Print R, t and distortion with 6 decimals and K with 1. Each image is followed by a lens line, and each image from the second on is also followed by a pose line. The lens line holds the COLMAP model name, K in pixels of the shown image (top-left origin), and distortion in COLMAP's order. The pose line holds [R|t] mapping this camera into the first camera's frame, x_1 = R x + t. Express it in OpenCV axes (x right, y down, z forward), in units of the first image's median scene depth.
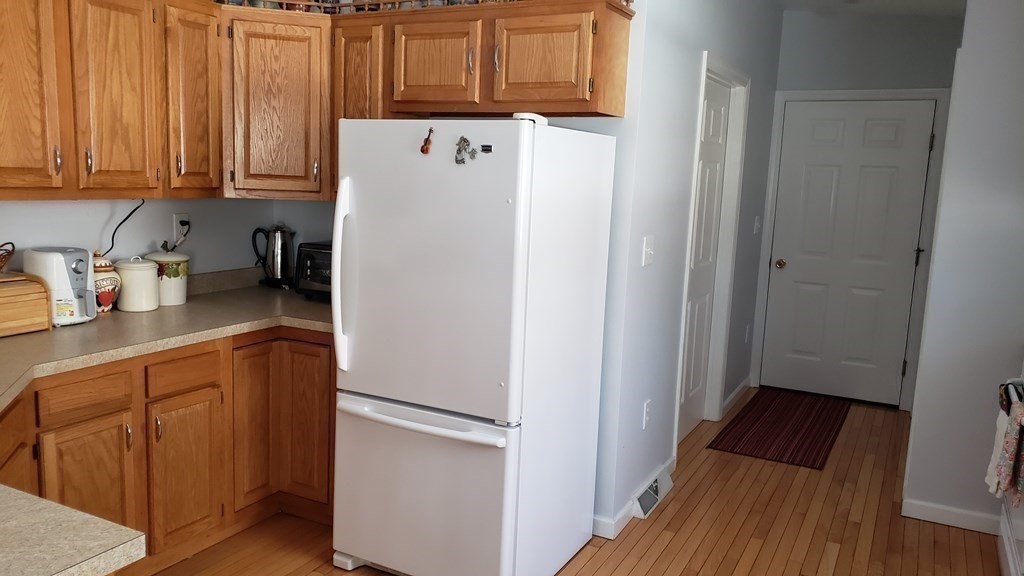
lens RADIAL K [[800.7, 0, 505.7], [0, 800.7, 293.3], [0, 0, 1]] dist [0.041500, -0.032846]
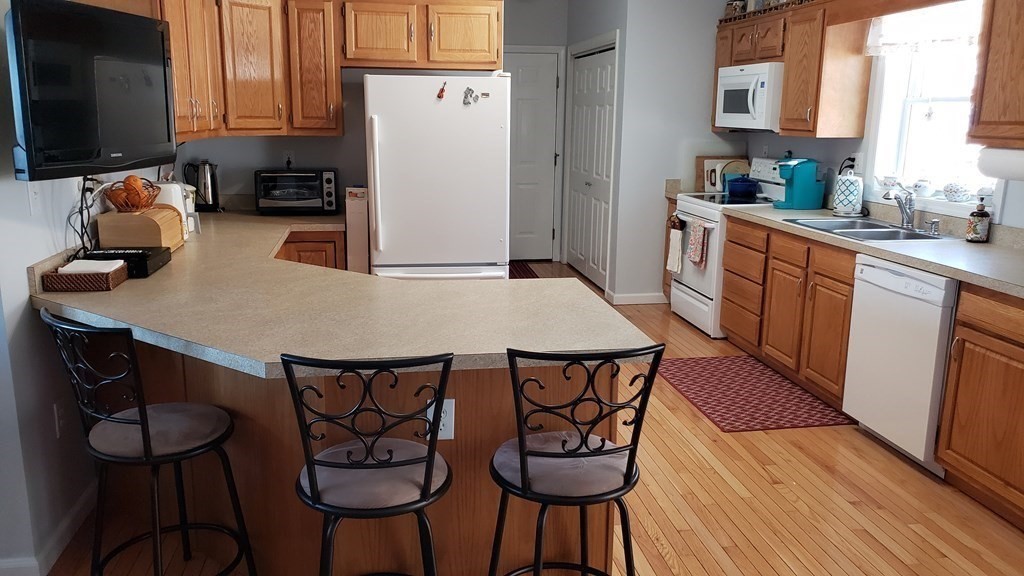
lens RADIAL K [[800.7, 0, 499.7], [0, 800.7, 296.4], [0, 0, 1]] dist [0.041500, -0.032846]
pose [[0.802093, -0.161578, 0.574925, -0.793840], [0.111863, 0.986313, 0.121133, 0.023881], [-0.586629, -0.032847, 0.809190, -0.281281]]
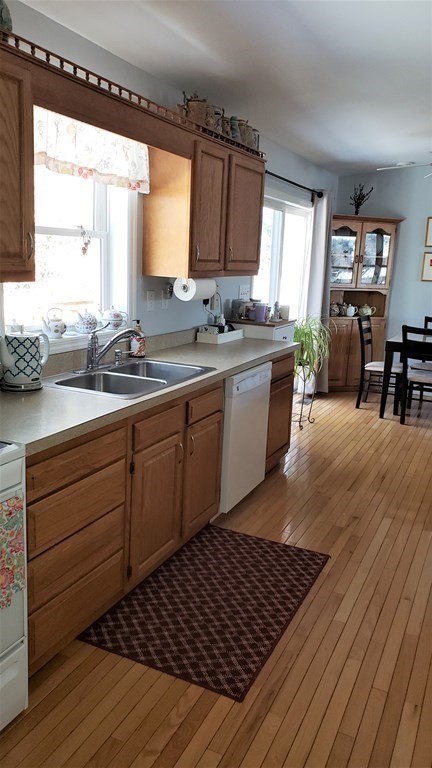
lens RADIAL K [[600.5, 0, 217.6], [0, 600.5, 380.4], [0, 0, 1]] dist [0.041500, -0.032846]
pose [[-0.996266, -0.062047, -0.060027, 0.411324], [-0.079020, 0.935416, 0.344604, -0.175091], [0.034769, 0.348061, -0.936827, 1.317668]]
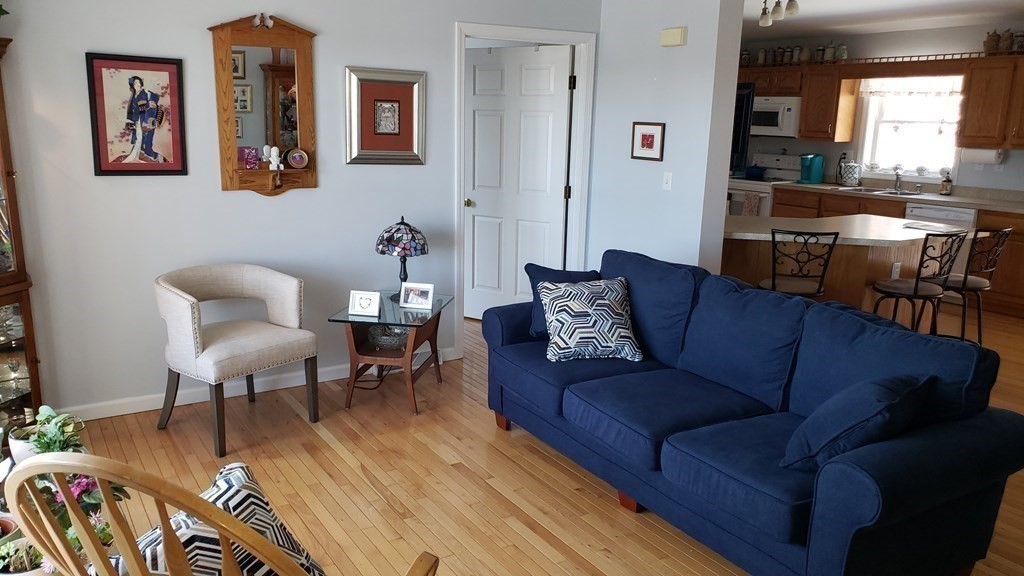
lens RADIAL K [[800.7, 0, 503.2], [0, 800.7, 289.7], [0, 0, 1]] dist [0.041500, -0.032846]
pose [[0.490561, -0.214859, 0.844503, -2.267795], [0.130086, 0.976323, 0.172831, -0.144138], [-0.861642, 0.025074, 0.506896, 0.208165]]
